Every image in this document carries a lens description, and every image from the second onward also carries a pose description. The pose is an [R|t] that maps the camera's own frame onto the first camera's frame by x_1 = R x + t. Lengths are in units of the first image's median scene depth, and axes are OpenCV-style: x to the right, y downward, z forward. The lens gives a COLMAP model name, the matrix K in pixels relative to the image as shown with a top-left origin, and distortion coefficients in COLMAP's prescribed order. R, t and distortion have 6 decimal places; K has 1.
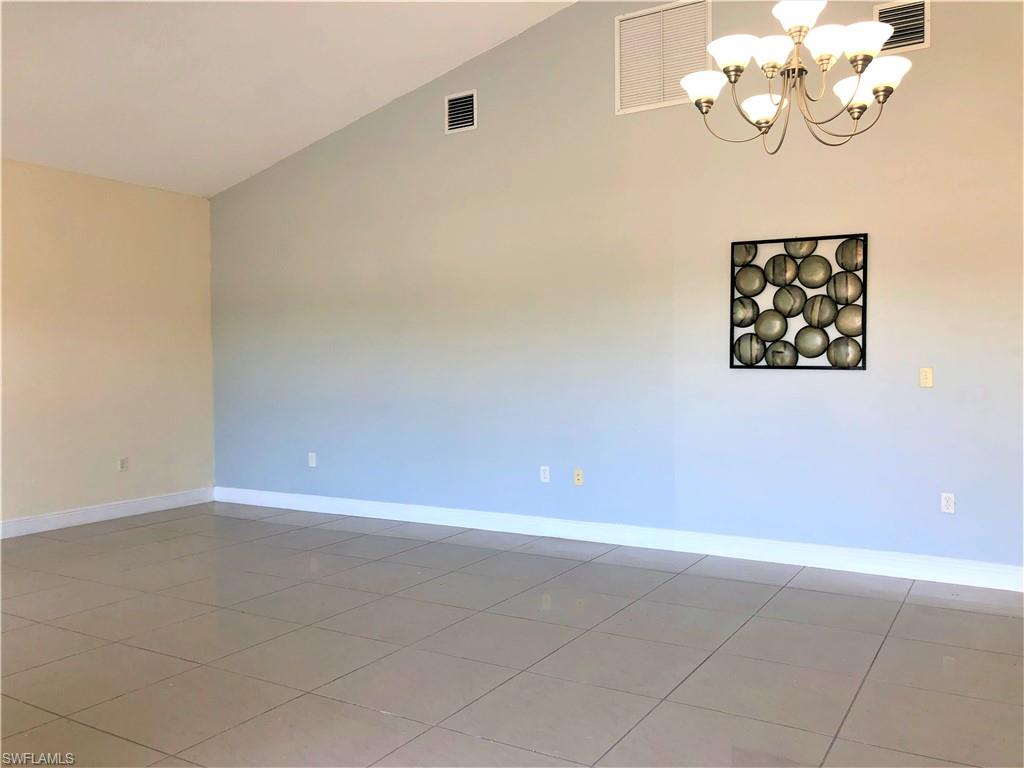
lens RADIAL K [[826.2, 0, 512.0], [0, 826.2, 384.0], [0, 0, 1]] dist [0.046760, -0.140585]
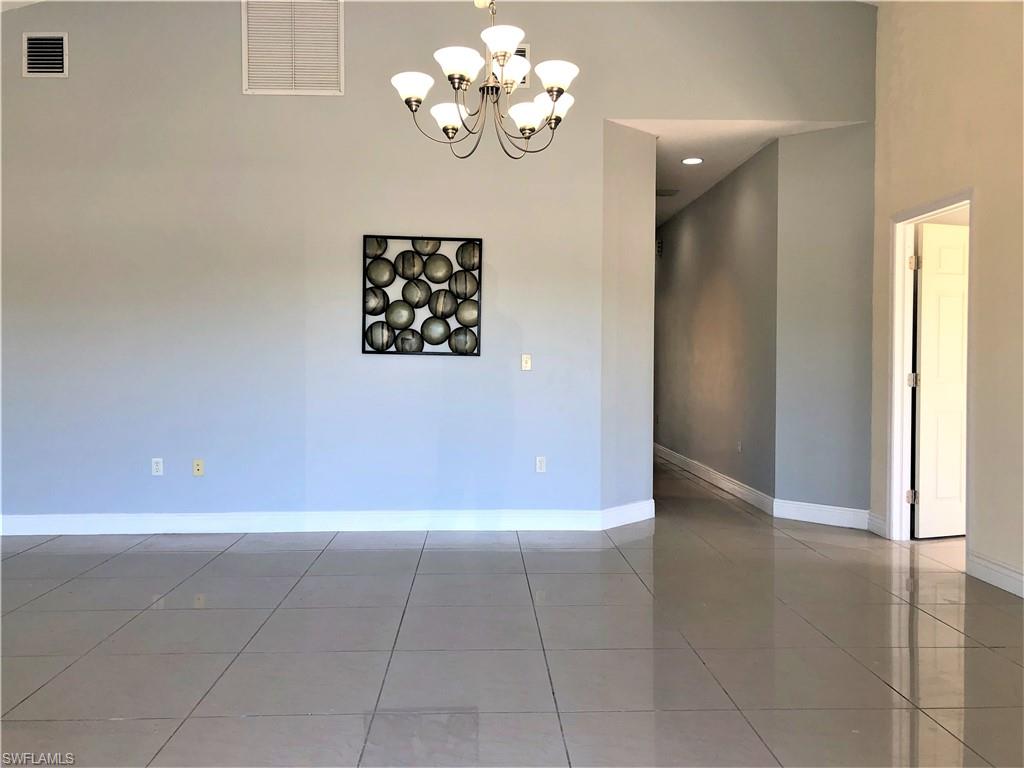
lens RADIAL K [[825.8, 0, 512.0], [0, 825.8, 384.0], [0, 0, 1]] dist [0.039990, -0.054904]
pose [[0.830346, -0.001396, 0.557247, -0.176322], [0.003509, 0.999990, -0.002724, 0.024748], [-0.557238, 0.004217, 0.830342, 0.011339]]
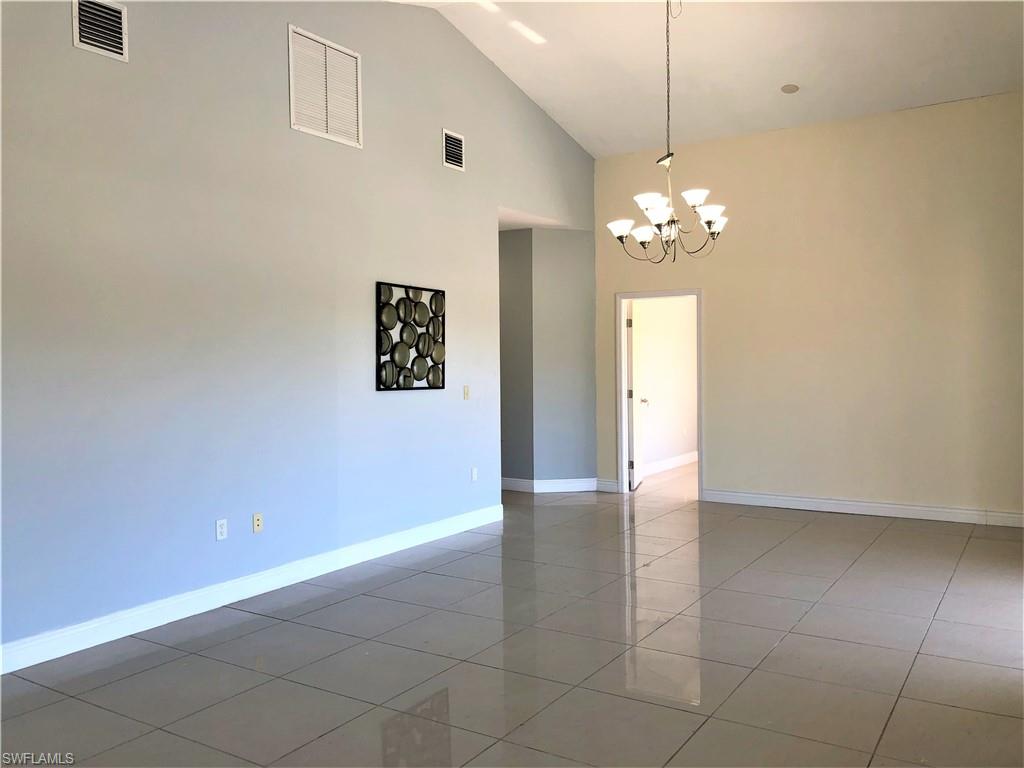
lens RADIAL K [[845.9, 0, 512.0], [0, 845.9, 384.0], [0, 0, 1]] dist [0.020846, 0.002374]
pose [[0.017188, -0.020275, 0.999647, -0.941087], [0.040205, 0.999000, 0.019571, -0.046320], [-0.999044, 0.039855, 0.017986, 0.828659]]
